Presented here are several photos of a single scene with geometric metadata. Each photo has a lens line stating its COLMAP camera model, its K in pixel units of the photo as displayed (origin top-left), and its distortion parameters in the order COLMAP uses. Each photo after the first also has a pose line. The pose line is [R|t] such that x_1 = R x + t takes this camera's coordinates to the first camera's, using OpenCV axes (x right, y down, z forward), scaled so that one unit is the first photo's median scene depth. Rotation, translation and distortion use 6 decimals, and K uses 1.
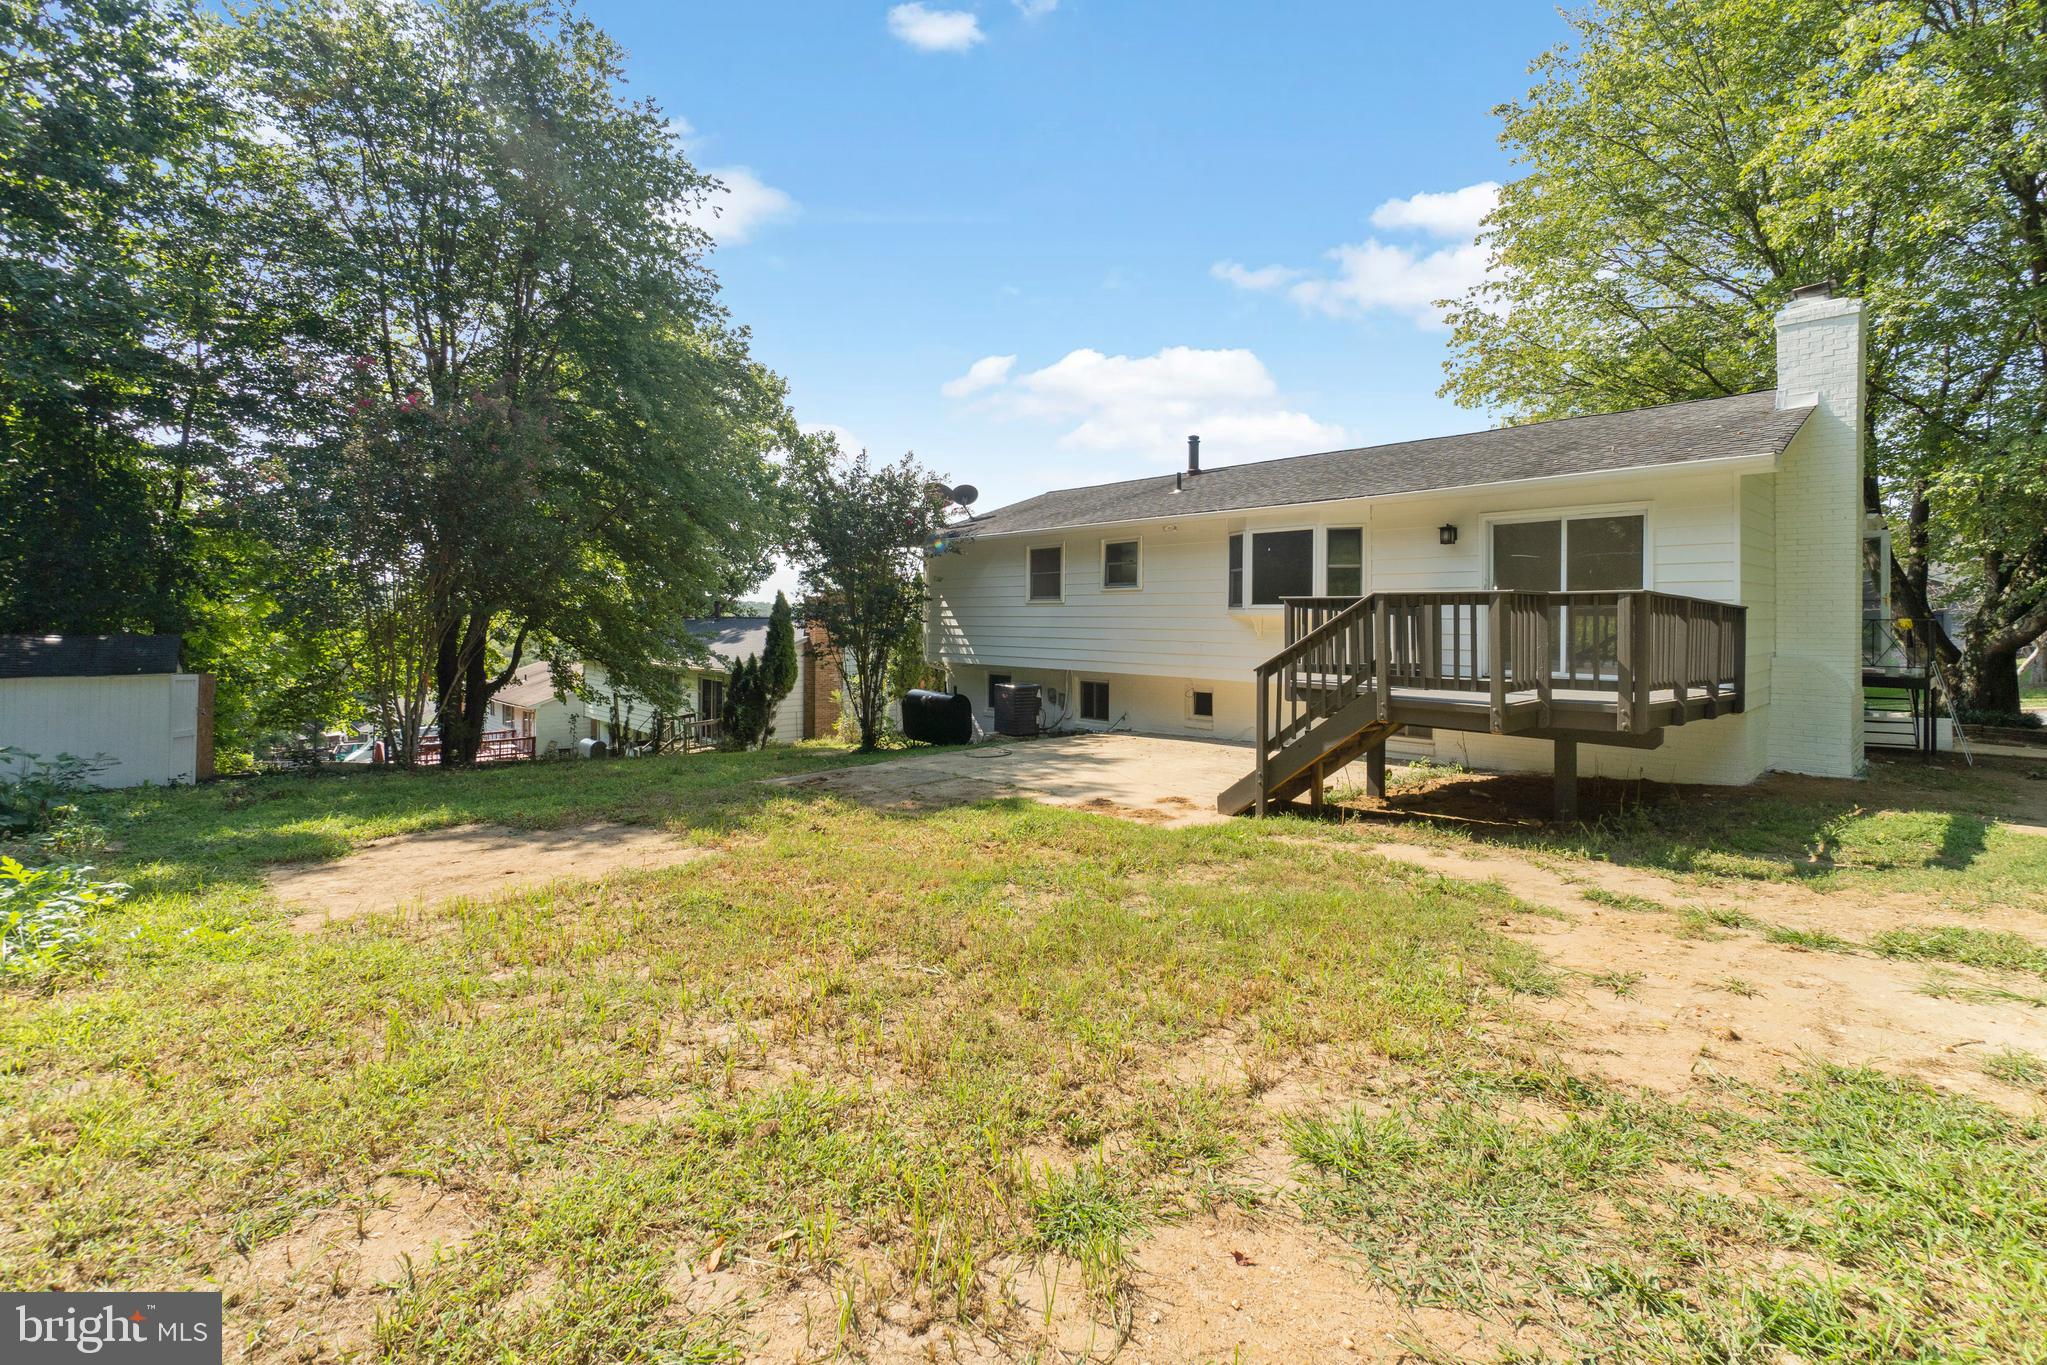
lens RADIAL K [[892.0, 0, 1022.7], [0, 892.0, 625.4], [0, 0, 1]] dist [-0.000622, -0.000187]
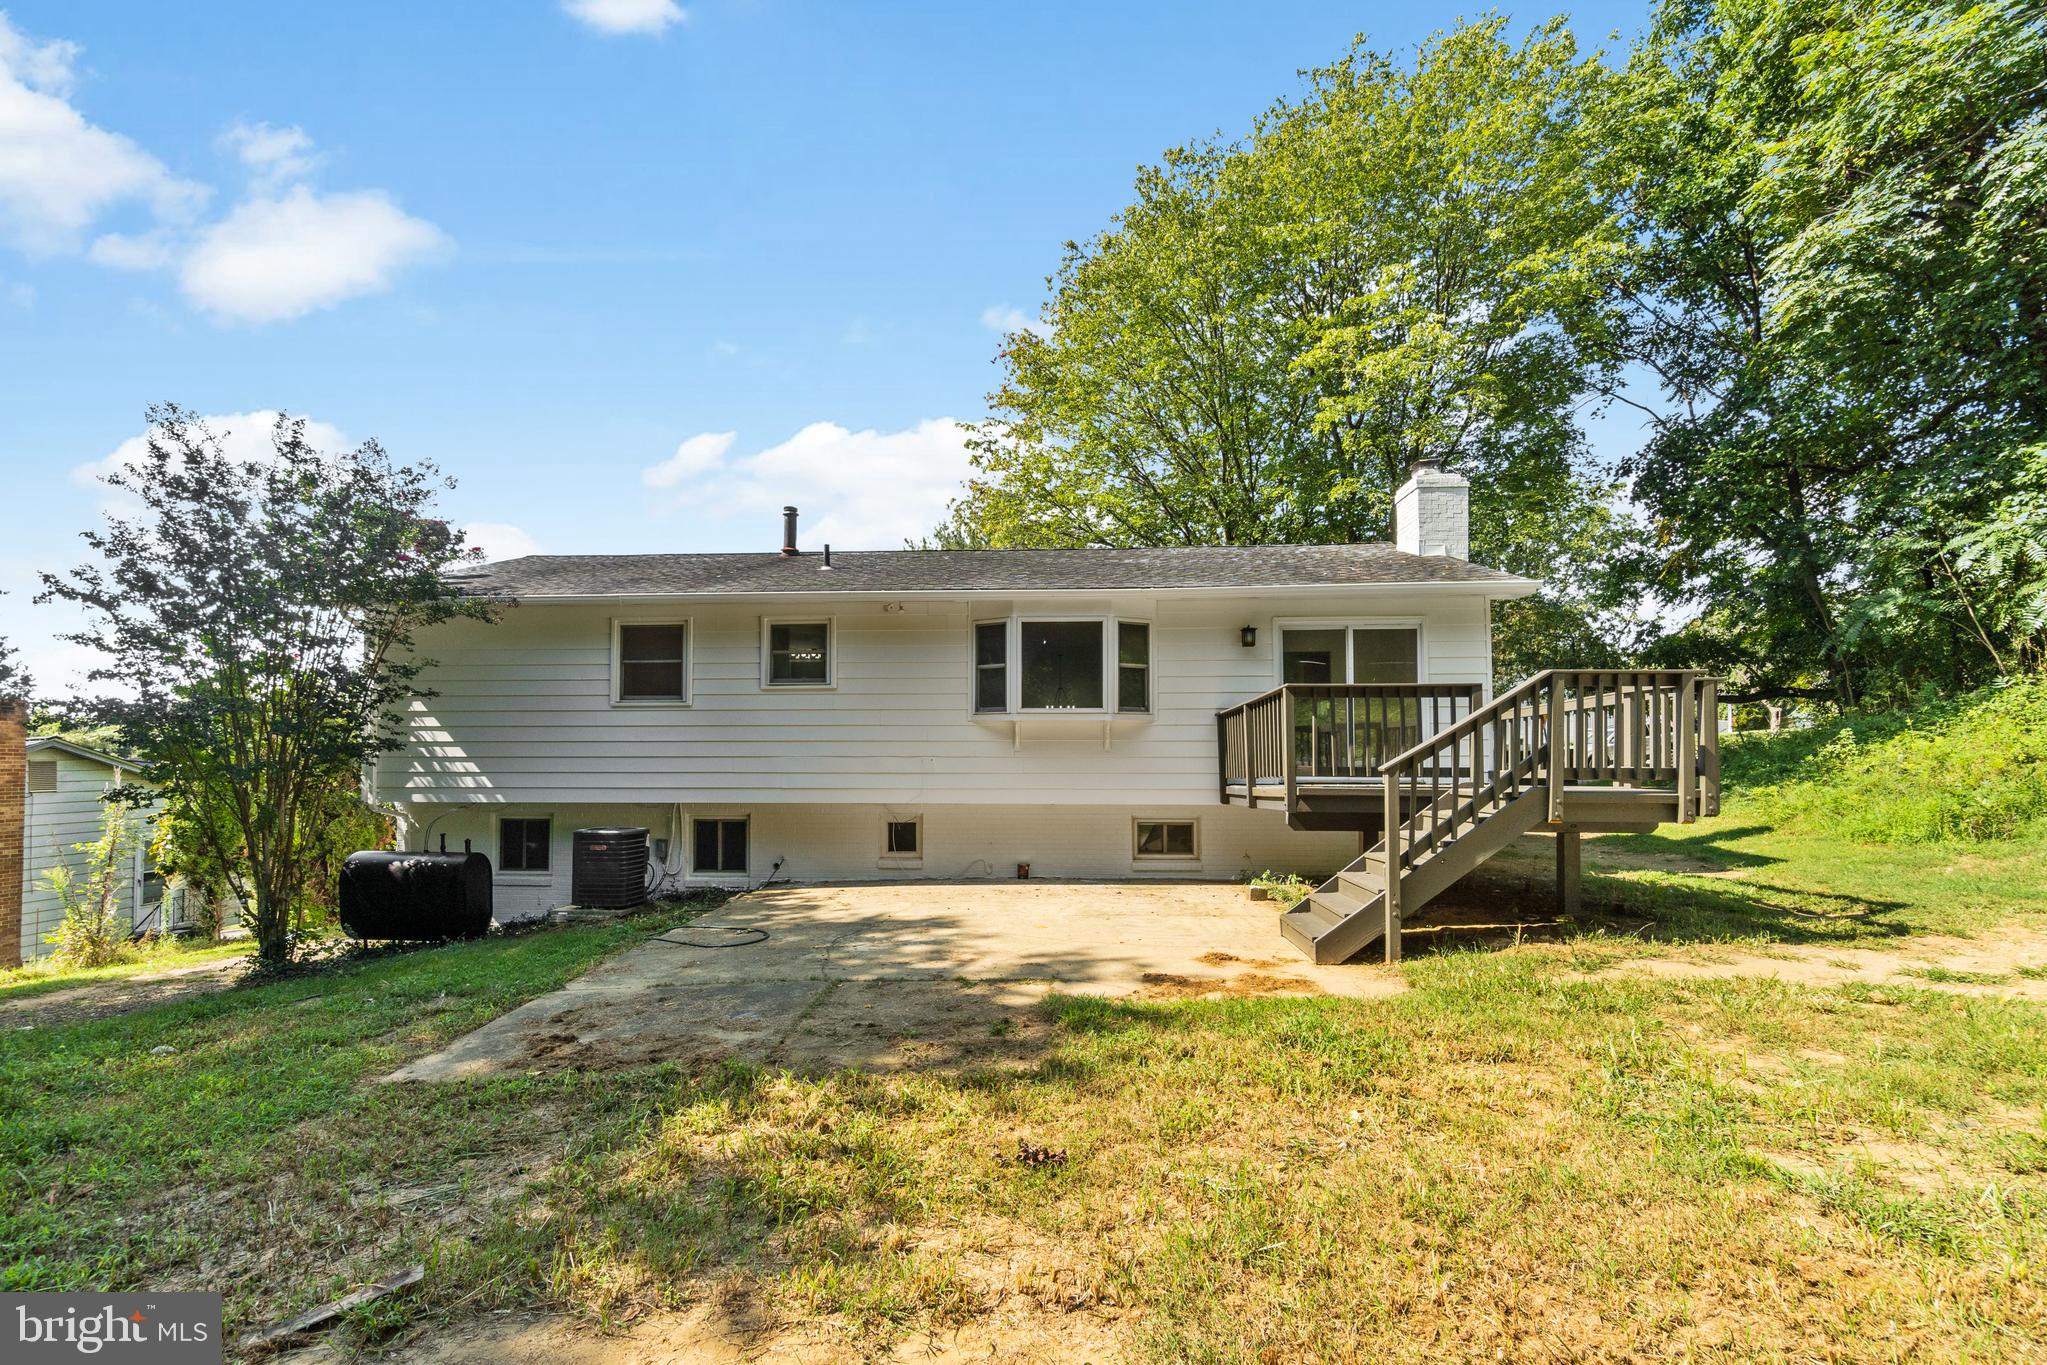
lens RADIAL K [[913.3, 0, 1022.3], [0, 913.3, 709.1], [0, 0, 1]] dist [0.016062, 0.000071]
pose [[0.719903, 0.029123, 0.693464, -0.277404], [0.010987, 0.998516, -0.053339, 0.019319], [-0.693988, 0.046018, 0.718514, 0.334395]]
